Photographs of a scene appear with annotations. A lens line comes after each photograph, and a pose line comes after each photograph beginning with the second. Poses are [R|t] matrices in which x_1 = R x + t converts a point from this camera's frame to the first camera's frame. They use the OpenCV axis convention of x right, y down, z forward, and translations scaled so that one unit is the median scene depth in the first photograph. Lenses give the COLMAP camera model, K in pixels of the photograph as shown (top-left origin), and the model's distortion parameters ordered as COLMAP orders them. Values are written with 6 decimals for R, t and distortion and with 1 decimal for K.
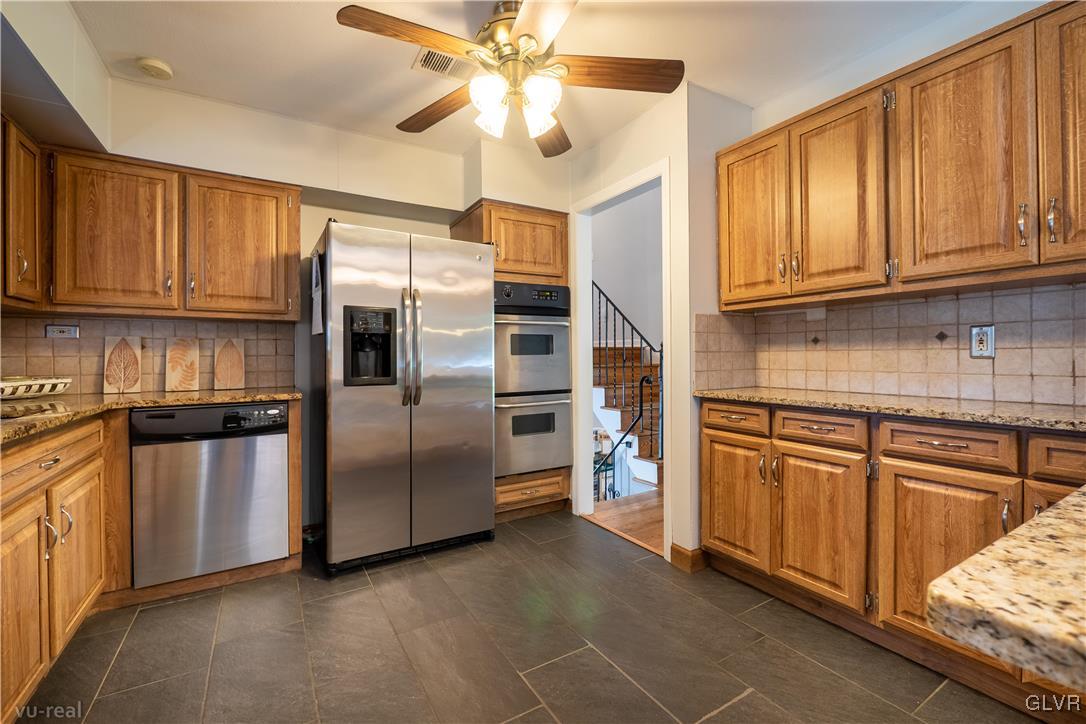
lens RADIAL K [[463.7, 0, 543.0], [0, 463.7, 362.0], [0, 0, 1]] dist [-0.005456, 0.000080]
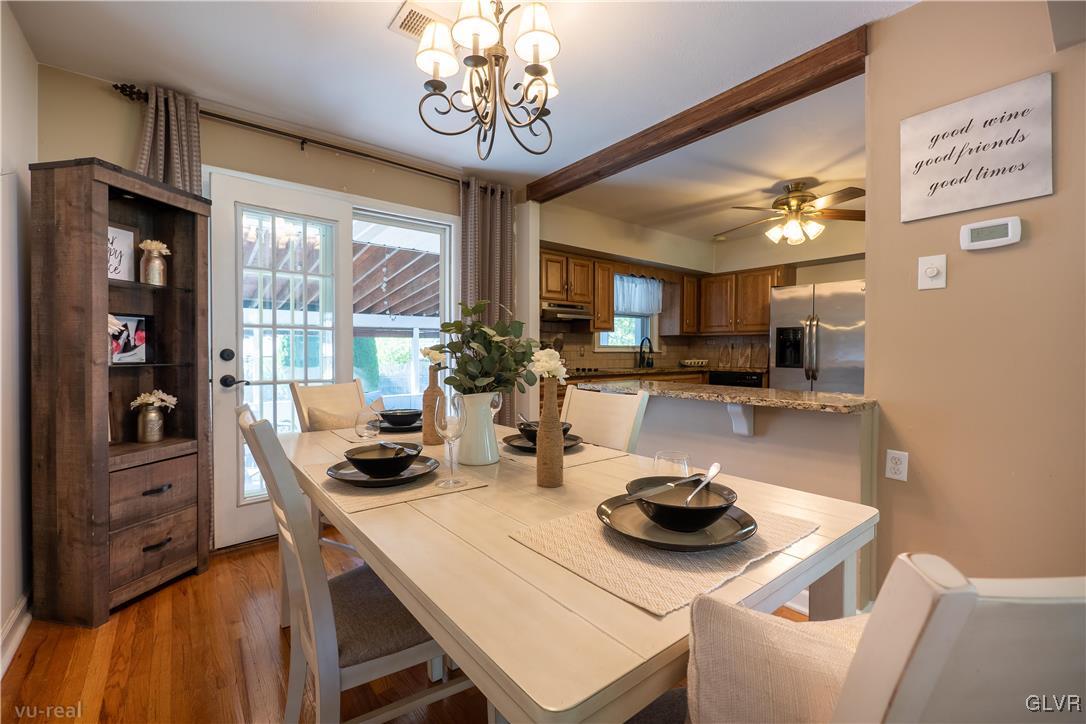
lens RADIAL K [[464.6, 0, 530.8], [0, 464.6, 357.6], [0, 0, 1]] dist [0.022055, -0.000051]
pose [[0.114693, 0.021412, -0.993170, 1.381898], [-0.018376, 0.999642, 0.019430, -0.010087], [0.993231, 0.016022, 0.115046, -0.285180]]
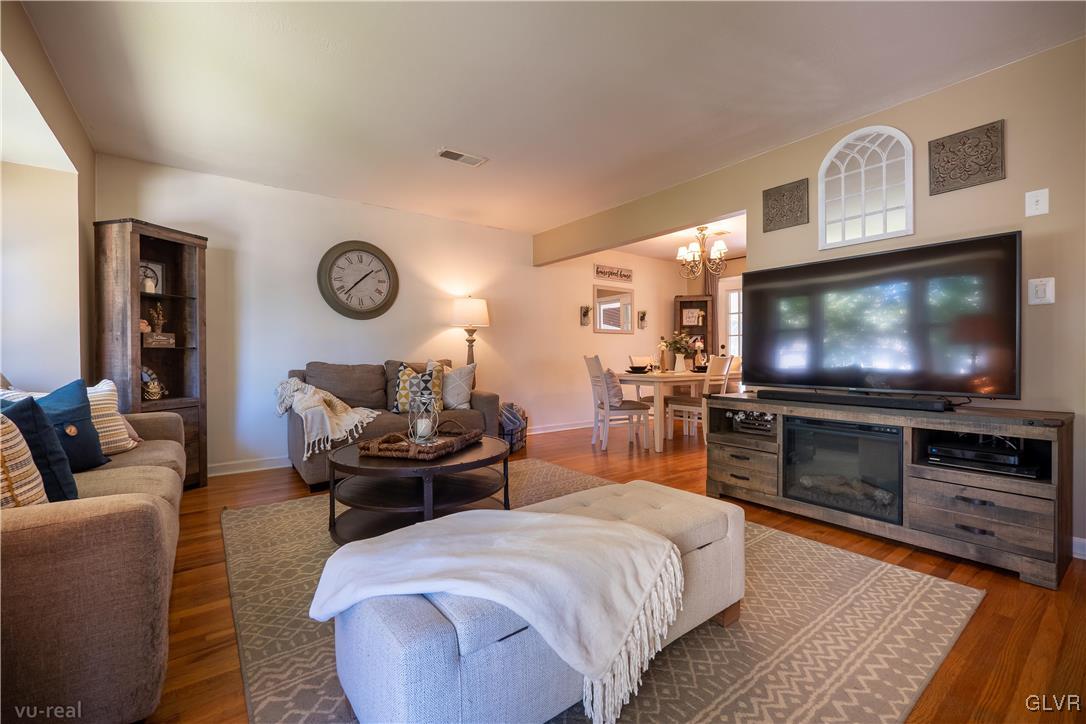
lens RADIAL K [[459.1, 0, 539.0], [0, 459.1, 359.4], [0, 0, 1]] dist [-0.004684, -0.000194]
pose [[-0.995284, 0.016211, -0.095638, 1.657821], [0.013834, 0.999580, 0.025467, 0.007187], [0.096011, 0.024024, -0.995090, 1.869006]]
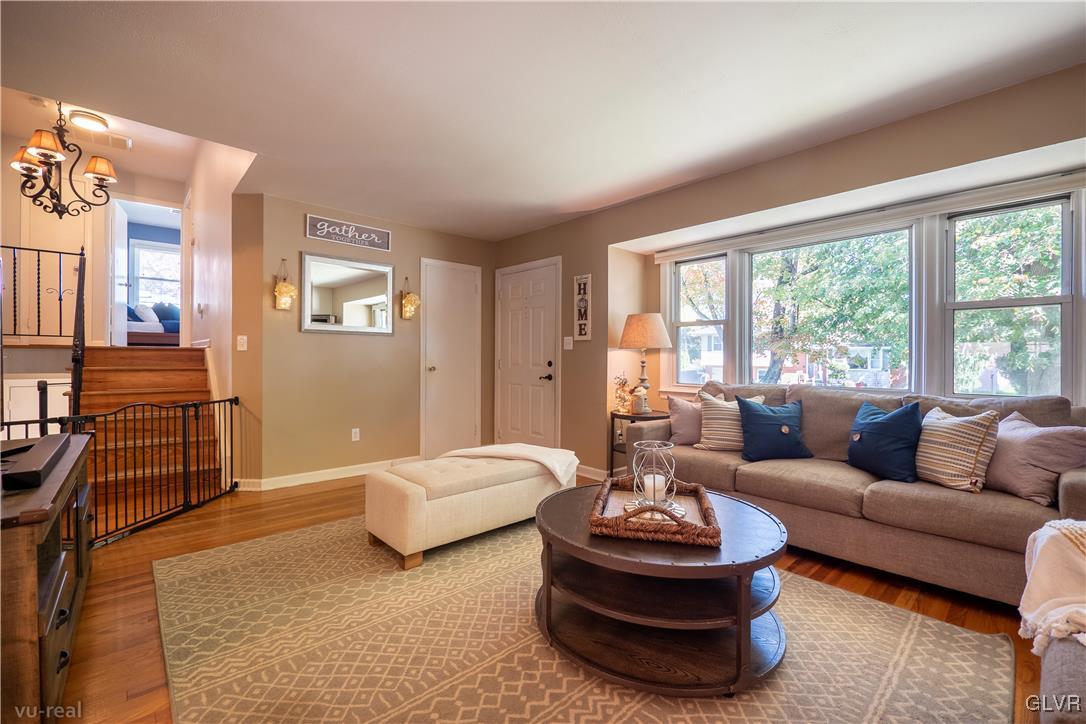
lens RADIAL K [[463.7, 0, 543.0], [0, 463.7, 362.0], [0, 0, 1]] dist [-0.005456, 0.000080]
pose [[0.981276, 0.011274, 0.192275, 1.492088], [-0.010055, 0.999923, -0.007313, -0.014283], [-0.192342, 0.005243, 0.981314, 0.057600]]
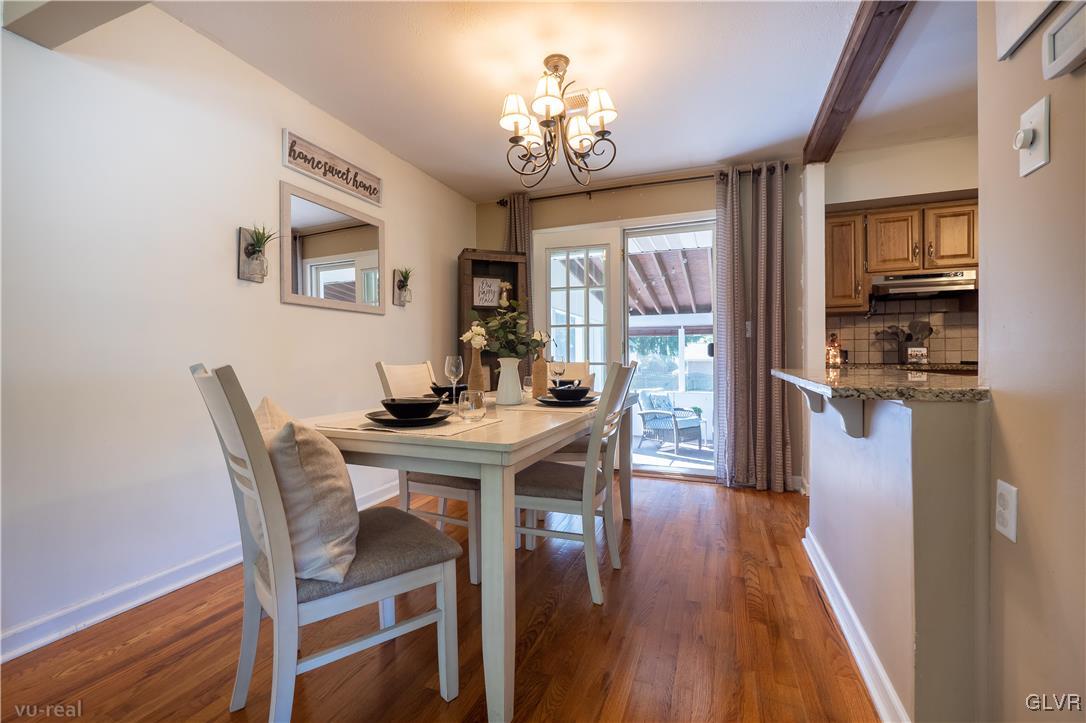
lens RADIAL K [[459.1, 0, 539.0], [0, 459.1, 358.9], [0, 0, 1]] dist [-0.004684, -0.000194]
pose [[-0.798368, 0.016626, -0.601940, 1.259988], [0.001892, 0.999683, 0.025102, 0.025760], [0.602167, 0.018902, -0.798146, 0.481347]]
